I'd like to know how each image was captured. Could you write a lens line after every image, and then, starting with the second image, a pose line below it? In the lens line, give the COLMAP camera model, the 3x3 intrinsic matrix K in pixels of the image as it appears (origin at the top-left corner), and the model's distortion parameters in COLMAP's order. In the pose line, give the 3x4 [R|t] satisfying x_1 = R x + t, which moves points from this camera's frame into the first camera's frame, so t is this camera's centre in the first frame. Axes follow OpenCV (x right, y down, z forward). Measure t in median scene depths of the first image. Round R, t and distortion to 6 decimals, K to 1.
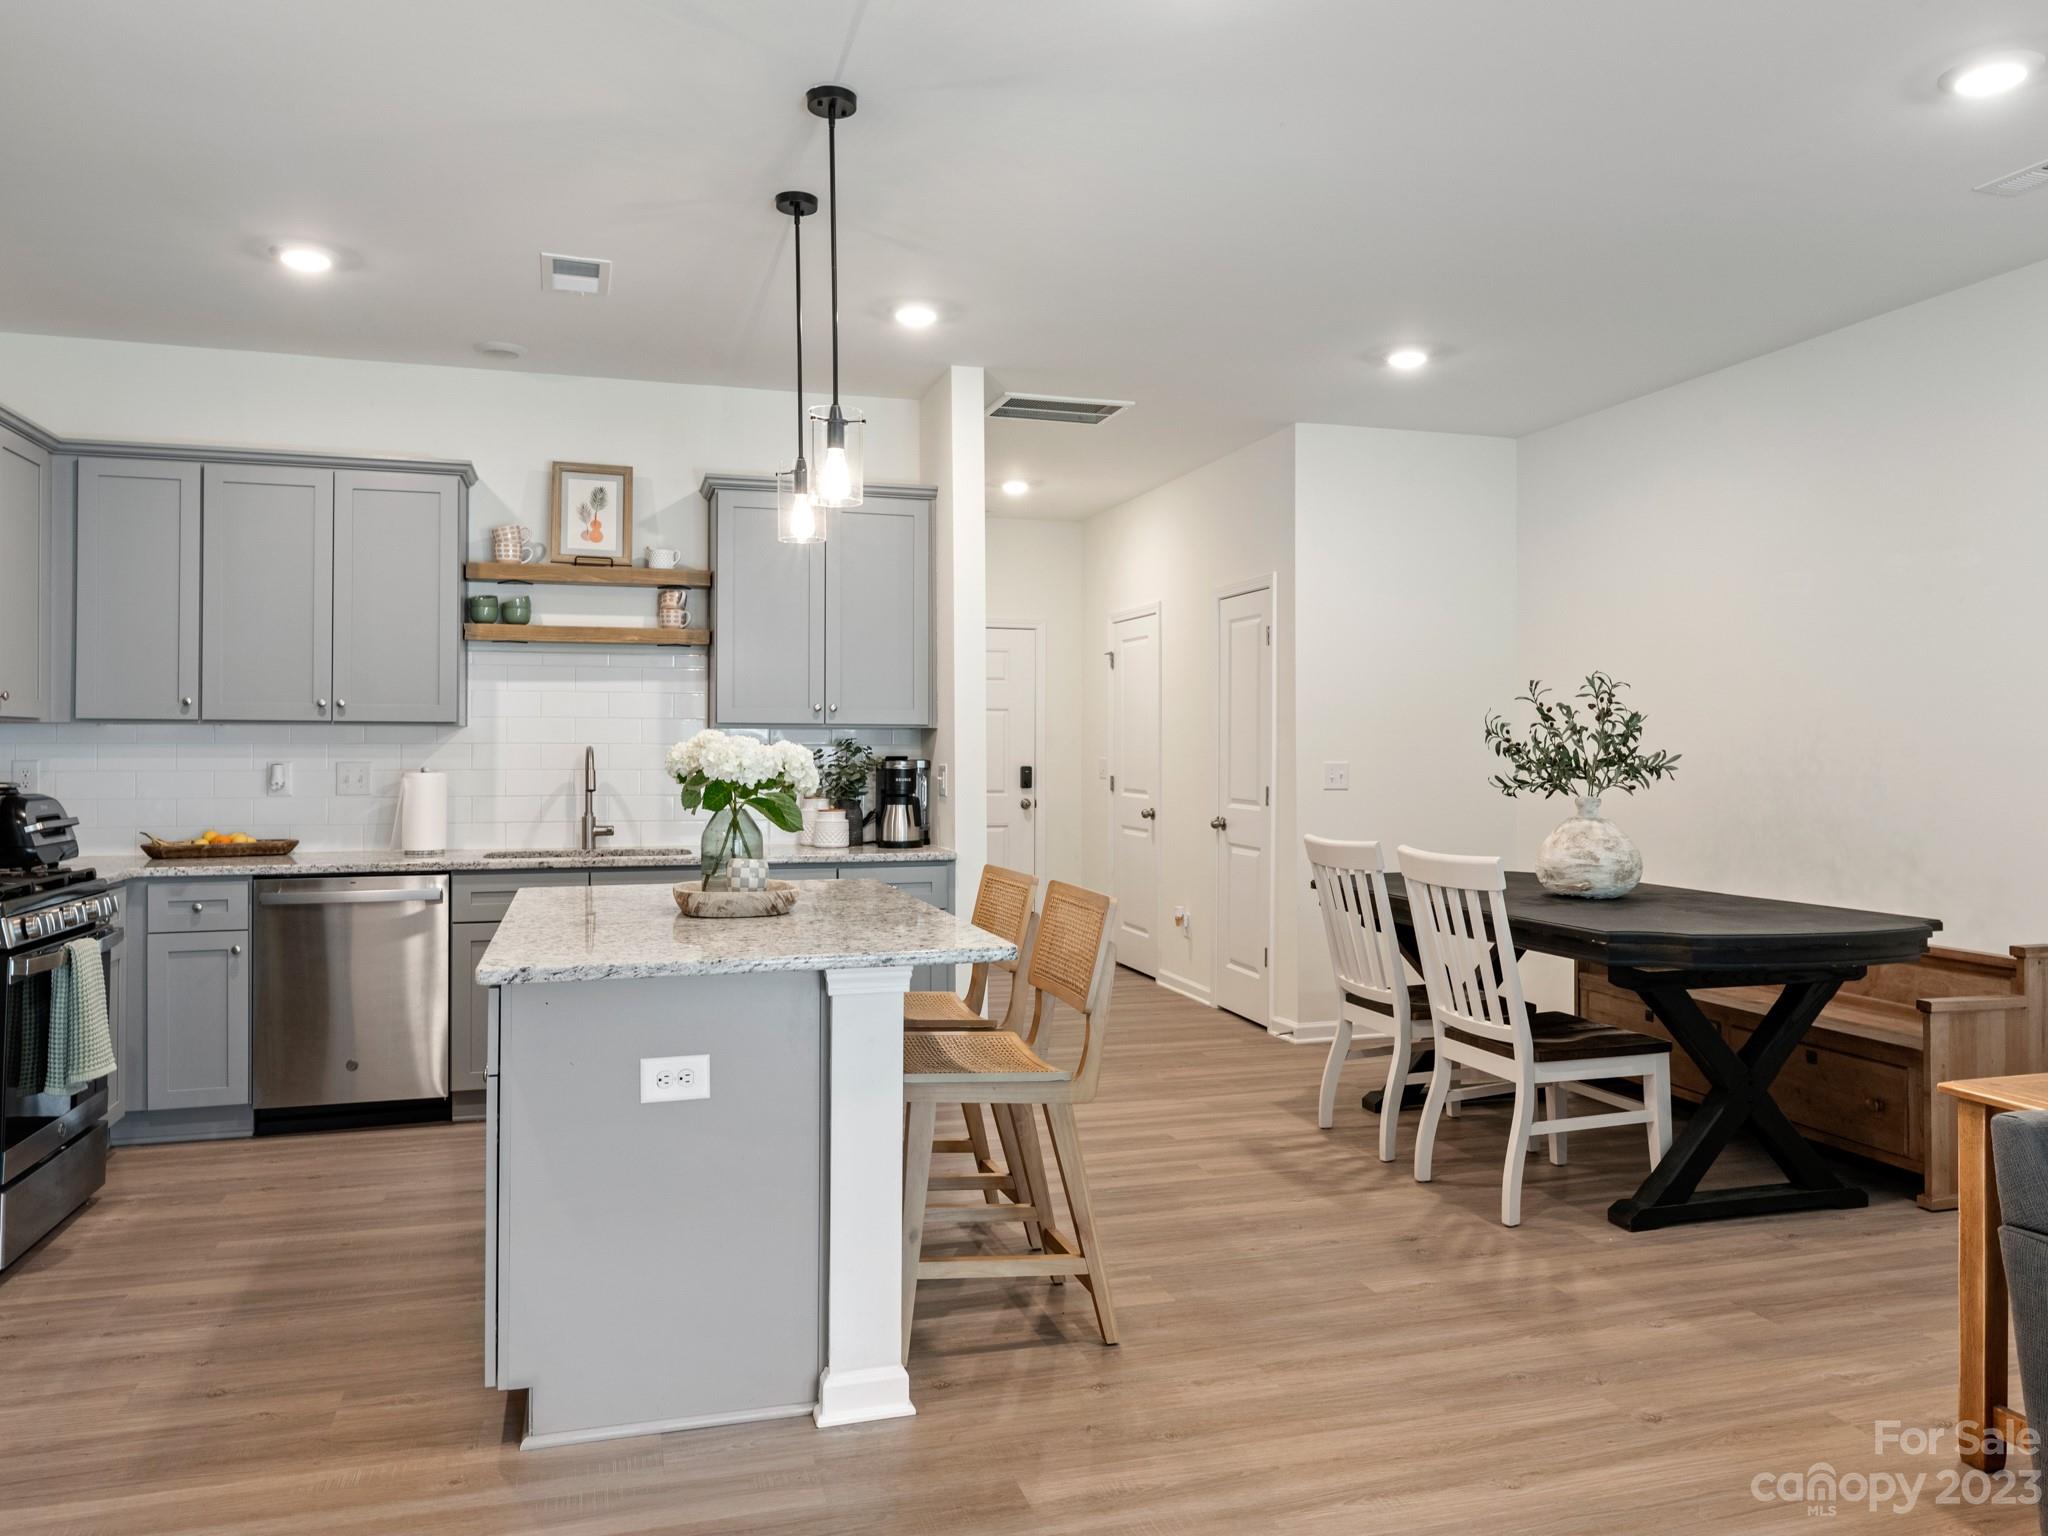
lens RADIAL K [[1458.3, 0, 1030.3], [0, 1458.3, 740.8], [0, 0, 1]] dist [-0.001200, -0.002127]
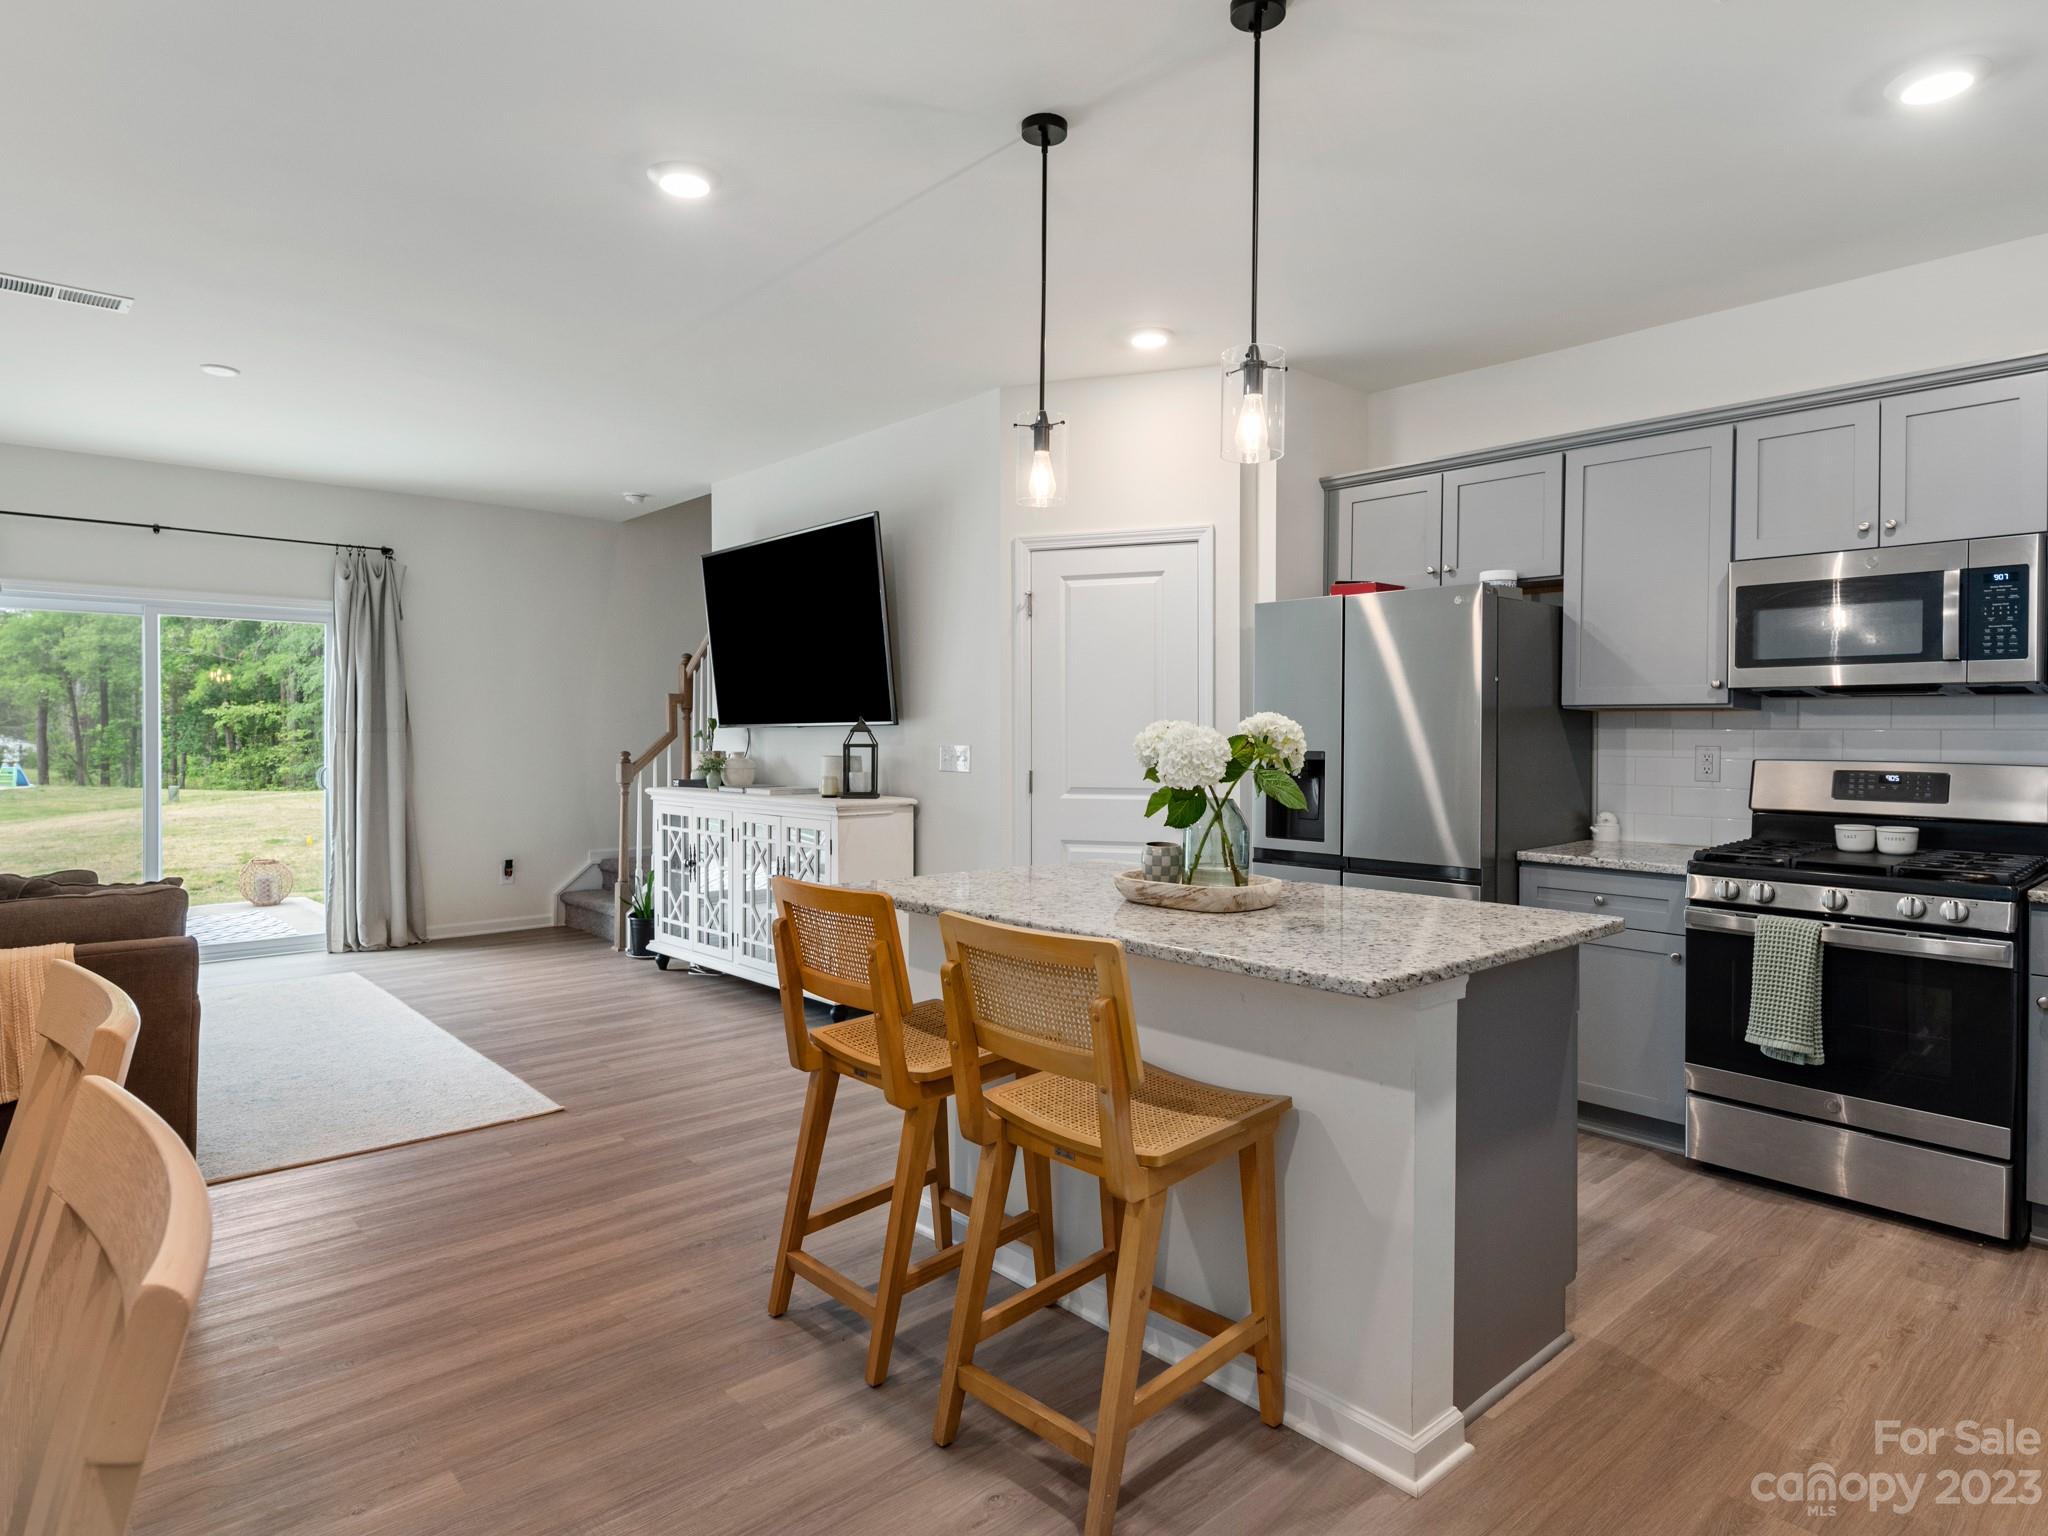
lens RADIAL K [[1174.0, 0, 1023.6], [0, 1174.0, 736.5], [0, 0, 1]] dist [0.001633, 0.000456]
pose [[-0.901967, -0.003682, -0.431789, 0.163472], [-0.003070, 0.999993, -0.002114, 0.006913], [0.431794, -0.000581, -0.901972, 1.159173]]
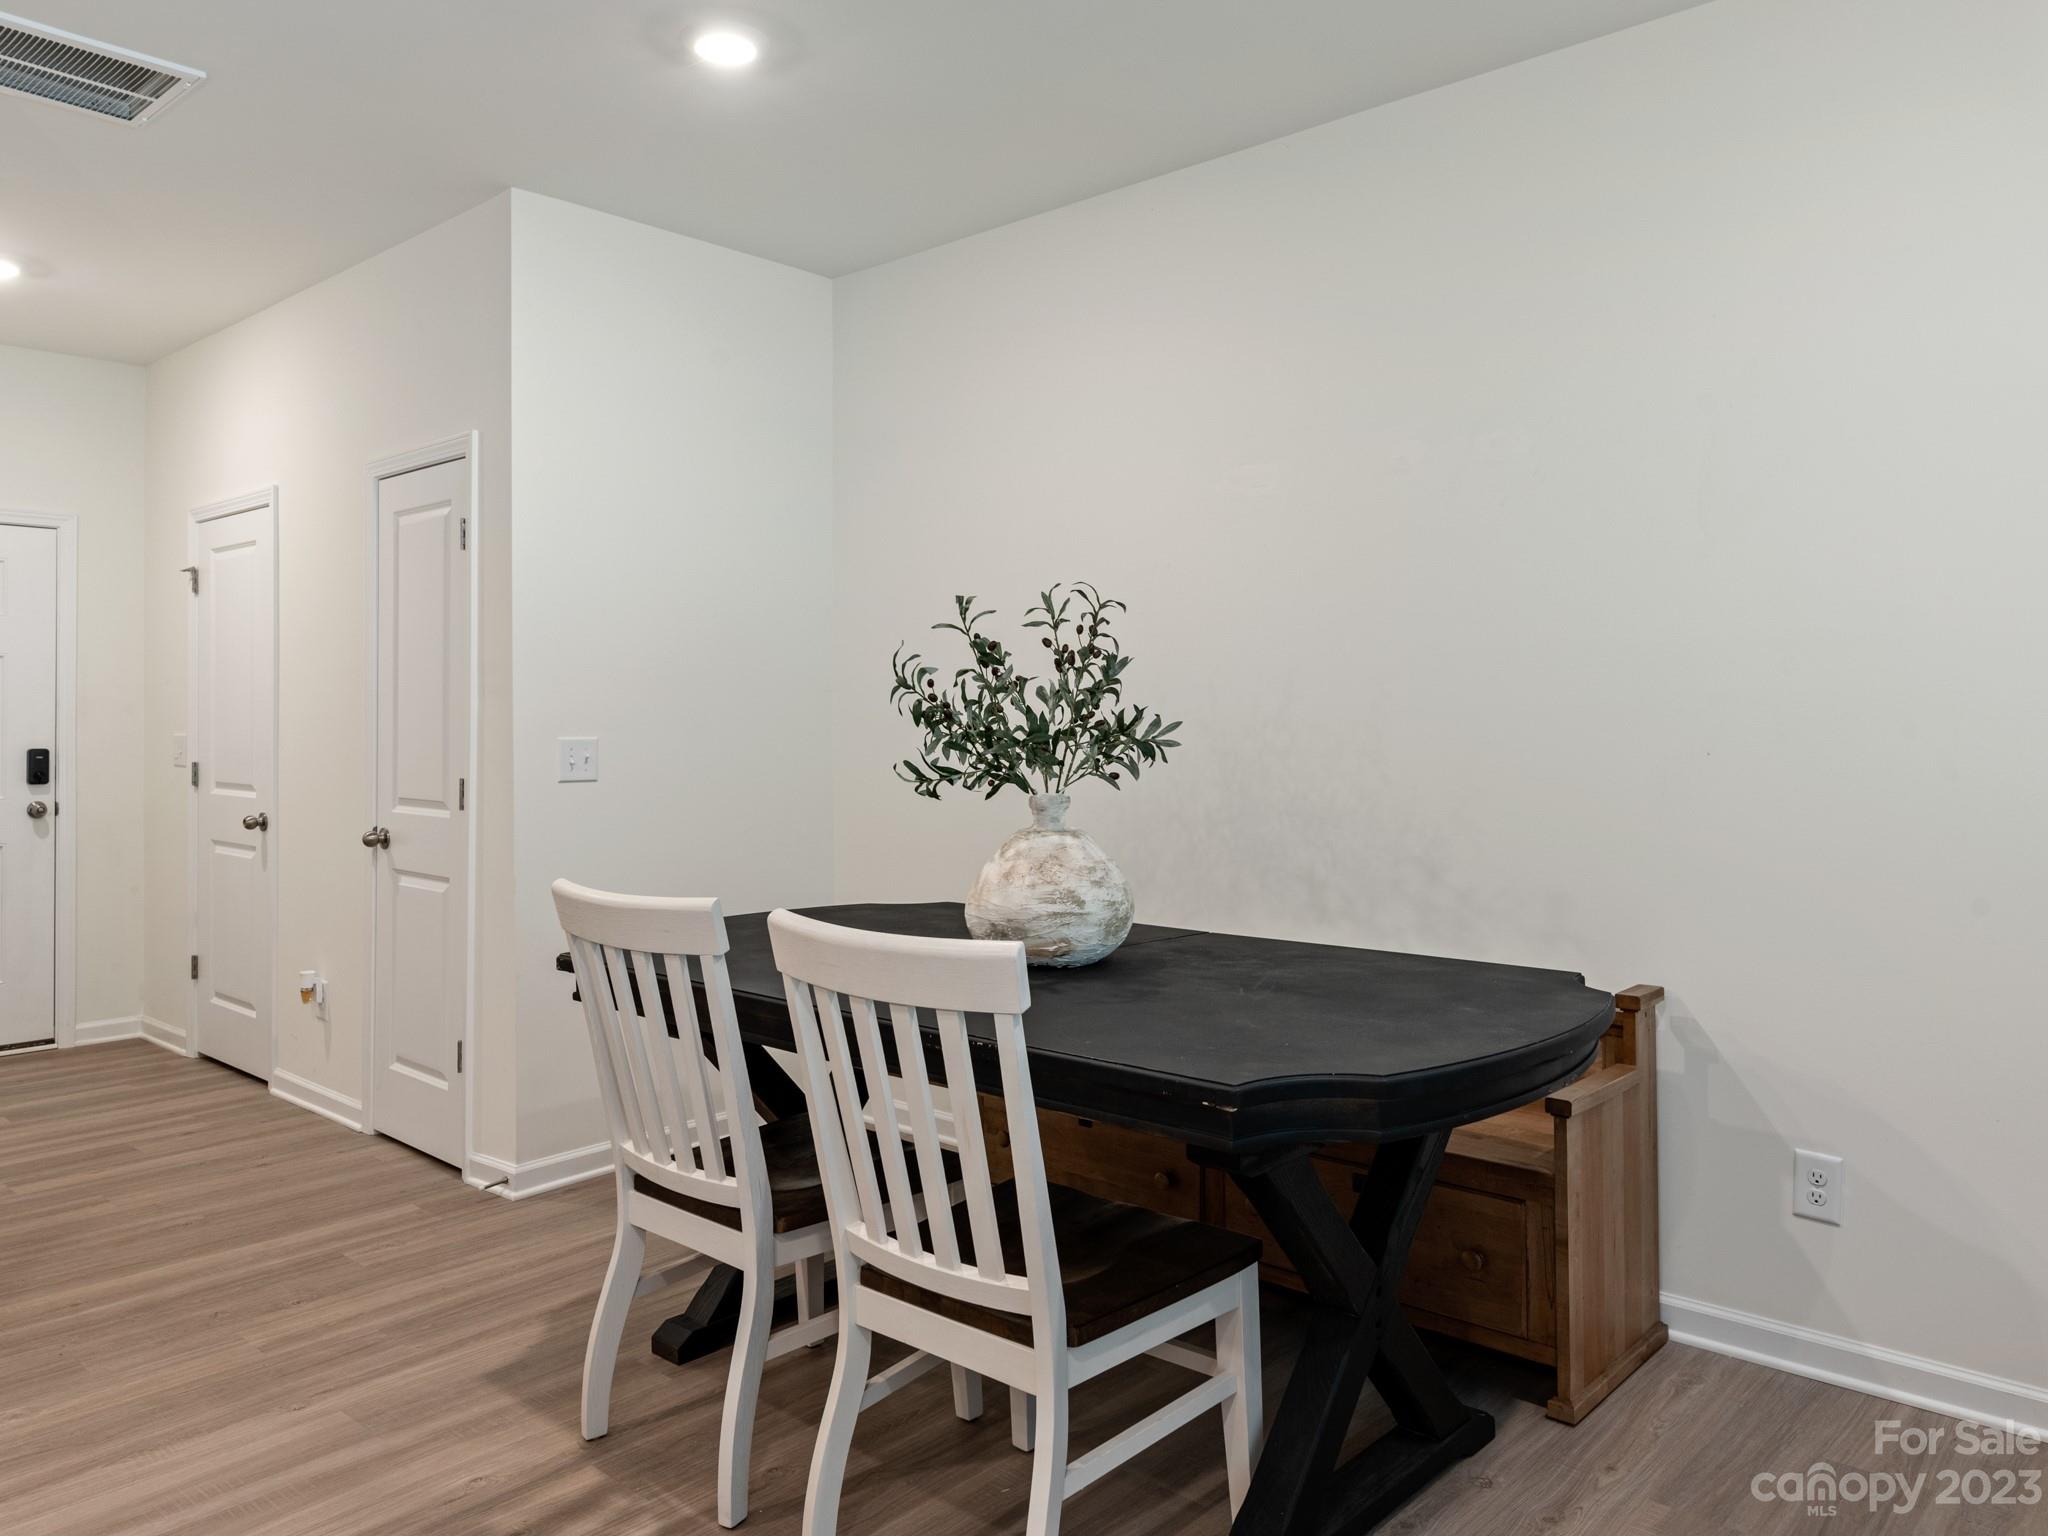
lens RADIAL K [[1450.9, 0, 1027.2], [0, 1450.9, 711.3], [0, 0, 1]] dist [0.001852, -0.000780]
pose [[0.853685, -0.001402, 0.520788, 0.063871], [0.001910, 0.999998, -0.000439, 0.004846], [-0.520786, 0.001370, 0.853686, 0.476154]]
